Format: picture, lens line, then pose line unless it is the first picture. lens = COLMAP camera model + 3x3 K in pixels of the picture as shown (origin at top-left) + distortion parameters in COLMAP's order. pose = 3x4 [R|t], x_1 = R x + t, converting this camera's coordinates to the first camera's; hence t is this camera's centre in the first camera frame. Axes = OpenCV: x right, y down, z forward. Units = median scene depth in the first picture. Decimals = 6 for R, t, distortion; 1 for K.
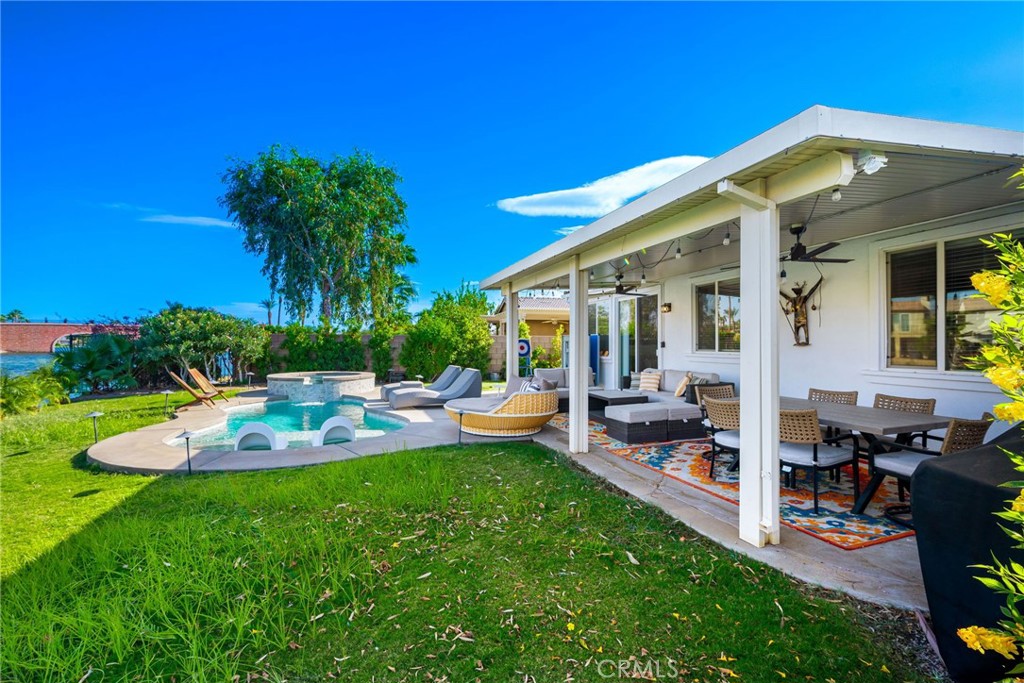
lens RADIAL K [[455.6, 0, 518.4], [0, 455.6, 337.5], [0, 0, 1]] dist [-0.000718, -0.001409]
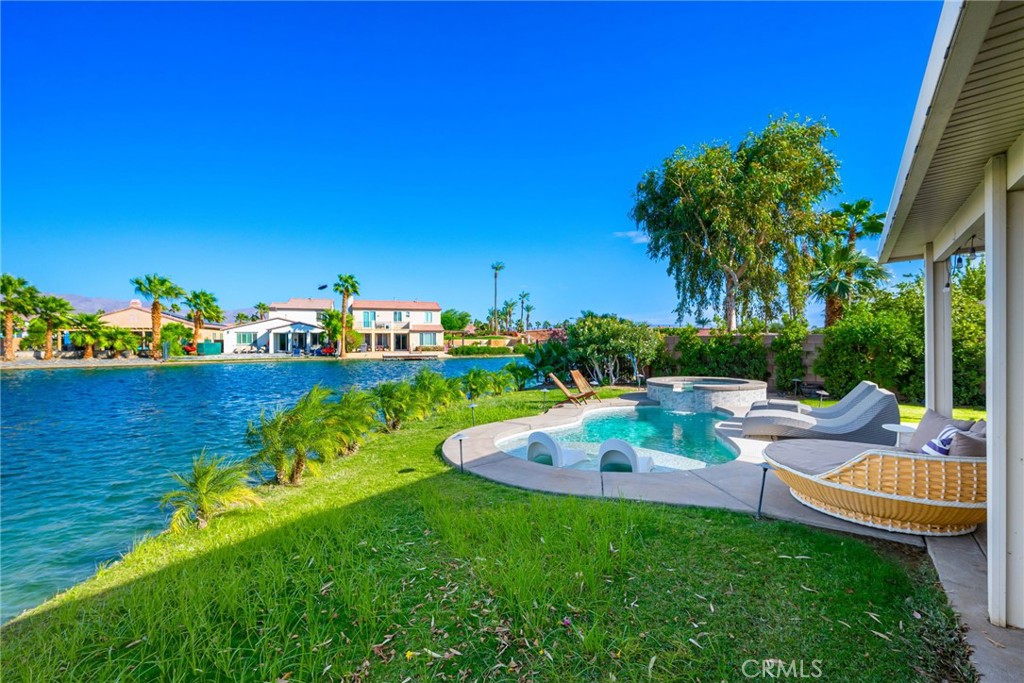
lens RADIAL K [[455.6, 0, 507.6], [0, 455.6, 340.5], [0, 0, 1]] dist [-0.000718, -0.001409]
pose [[0.564636, -0.008568, -0.825295, 0.091161], [0.017907, 0.999838, 0.001871, -0.007810], [0.825146, -0.015835, 0.564698, 0.162703]]
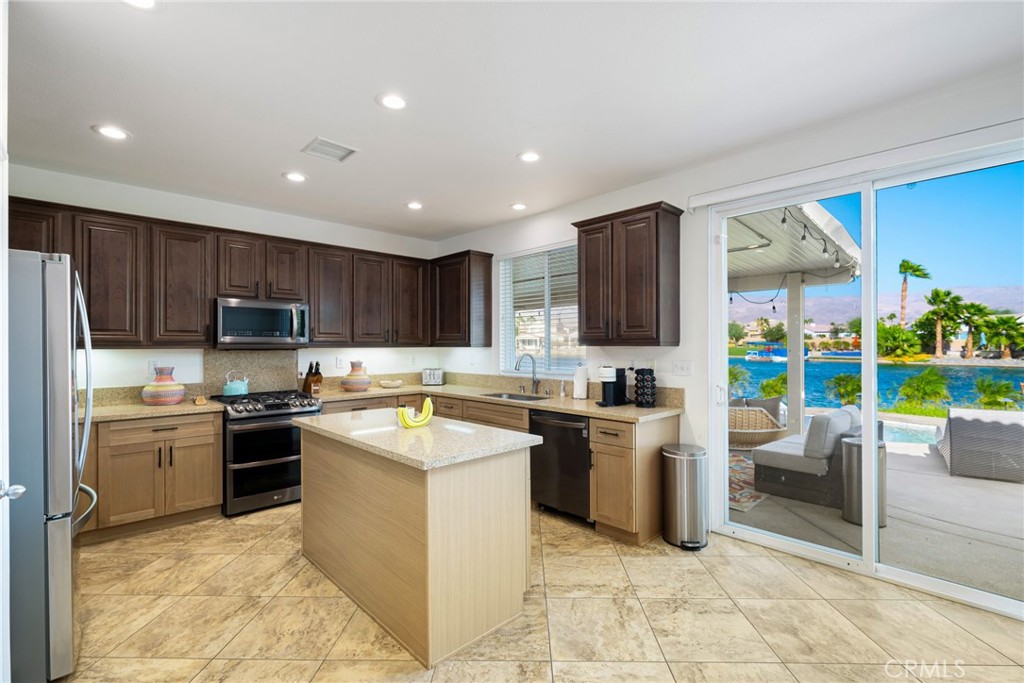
lens RADIAL K [[455.6, 0, 515.1], [0, 455.6, 344.8], [0, 0, 1]] dist [-0.000718, -0.001409]
pose [[-0.907903, -0.004709, -0.419155, 0.384503], [0.003044, 0.999836, -0.017825, 0.013200], [0.419170, -0.017459, -0.907740, 0.909350]]
